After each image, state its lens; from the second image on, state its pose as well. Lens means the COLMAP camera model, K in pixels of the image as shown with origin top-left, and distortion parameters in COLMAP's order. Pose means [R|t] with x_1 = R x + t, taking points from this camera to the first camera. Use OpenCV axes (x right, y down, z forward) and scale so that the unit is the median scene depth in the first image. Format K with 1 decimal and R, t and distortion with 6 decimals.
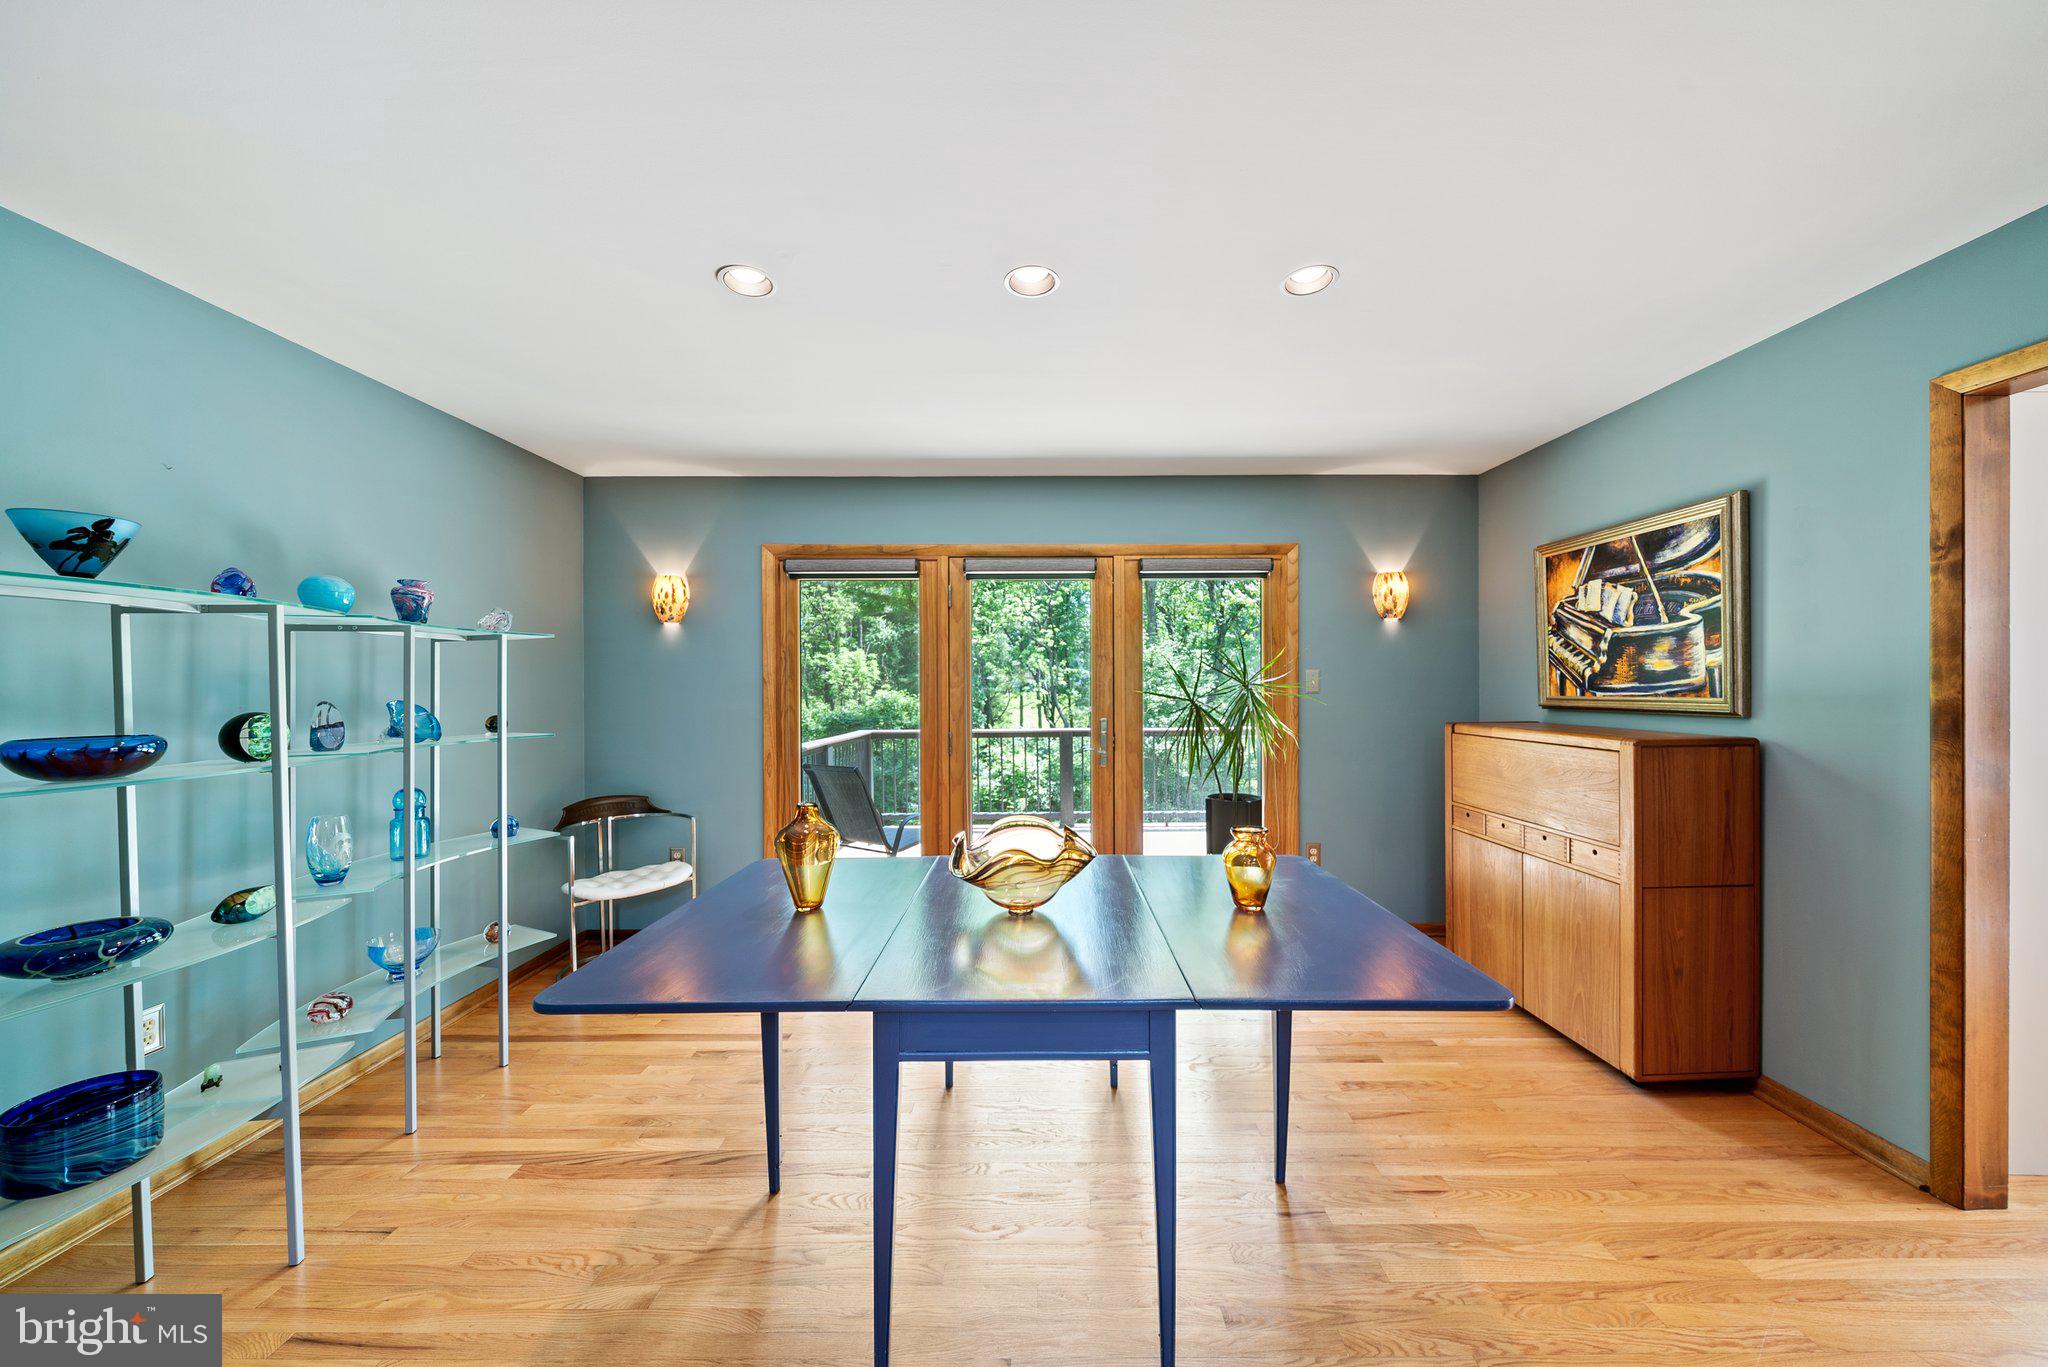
lens RADIAL K [[710.2, 0, 1036.5], [0, 710.2, 669.5], [0, 0, 1]] dist [-0.005186, -0.000119]
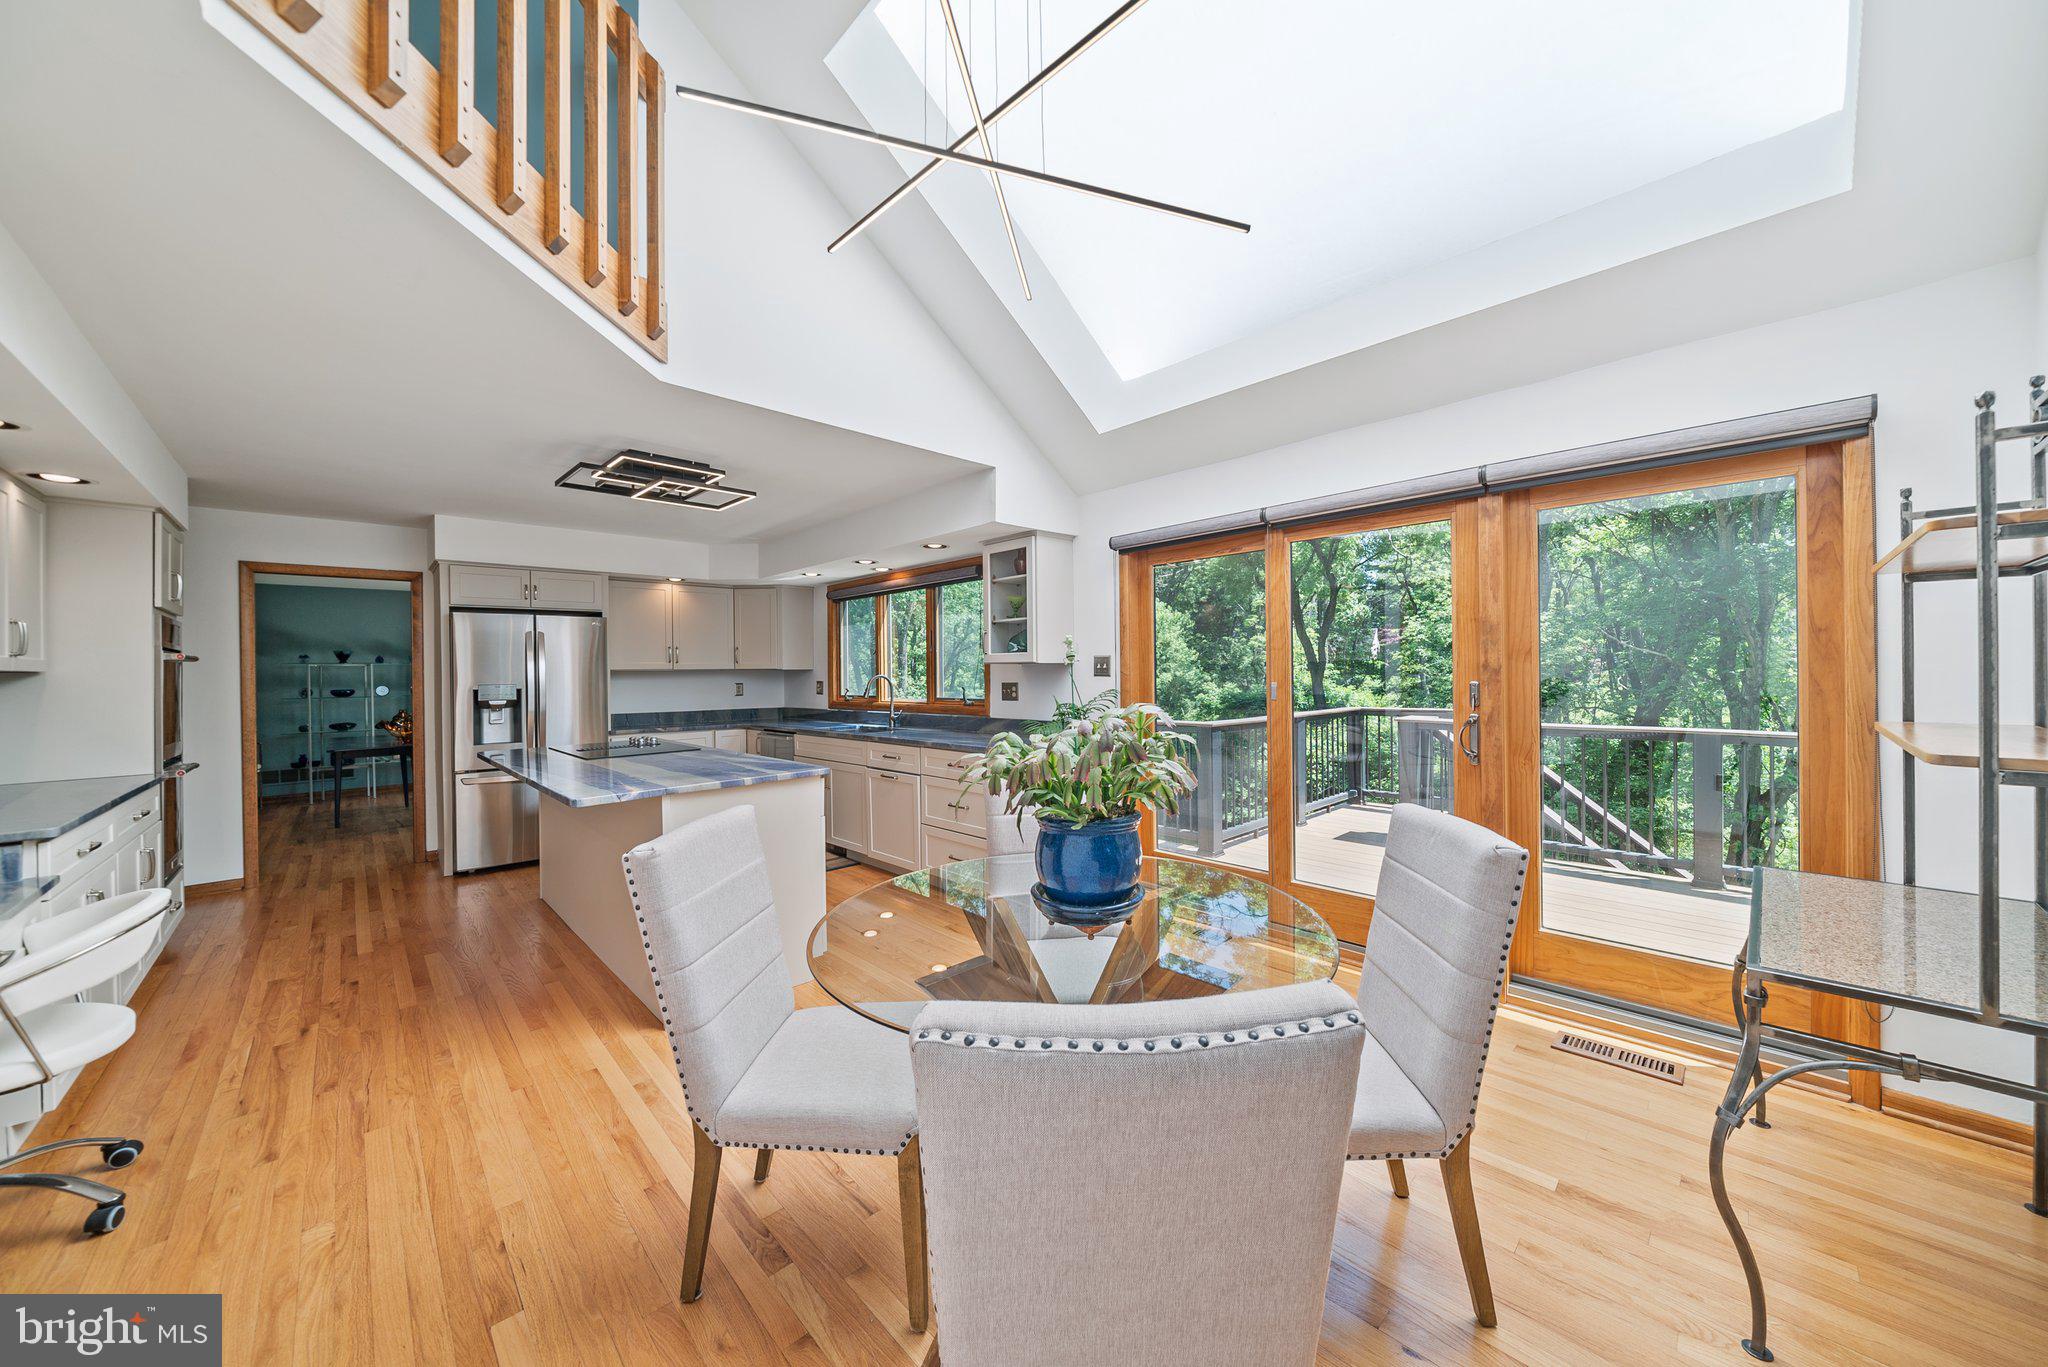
lens RADIAL K [[710.2, 0, 1036.5], [0, 710.2, 669.5], [0, 0, 1]] dist [-0.005186, -0.000119]
pose [[0.703477, -0.005112, -0.710700, 2.491559], [0.026318, 0.999476, 0.018860, -0.010134], [0.710231, -0.031972, 0.703242, 0.366005]]
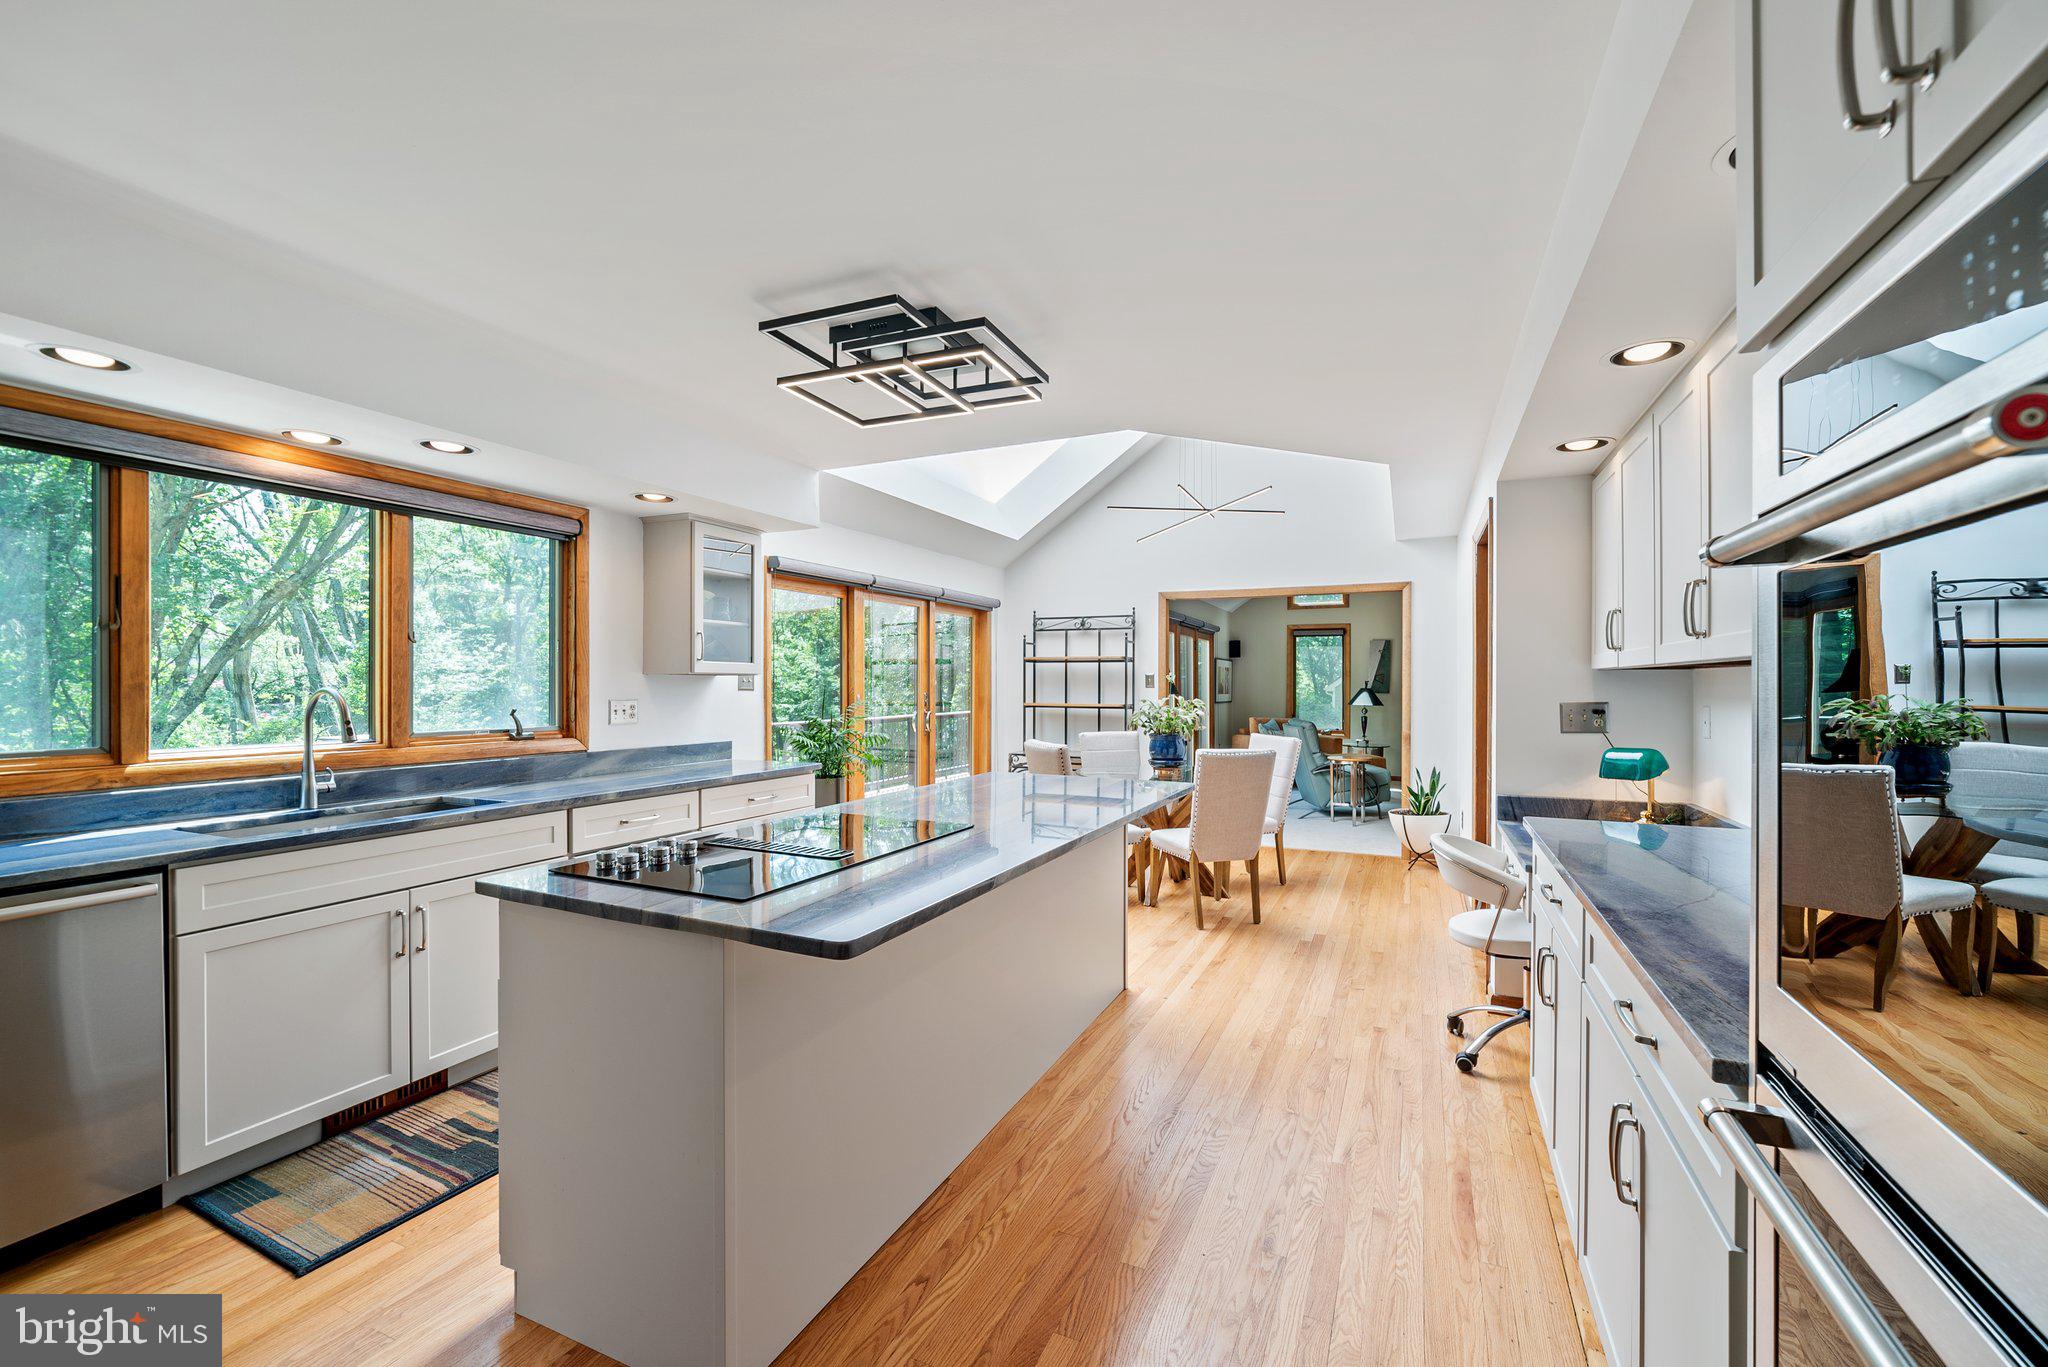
lens RADIAL K [[828.2, 0, 1051.1], [0, 828.2, 688.0], [0, 0, 1]] dist [-0.000445, -0.000060]
pose [[0.403671, 0.001470, 0.914903, 0.792549], [-0.021807, 0.999730, 0.008015, 0.000708], [-0.914644, -0.023186, 0.403594, 0.288088]]
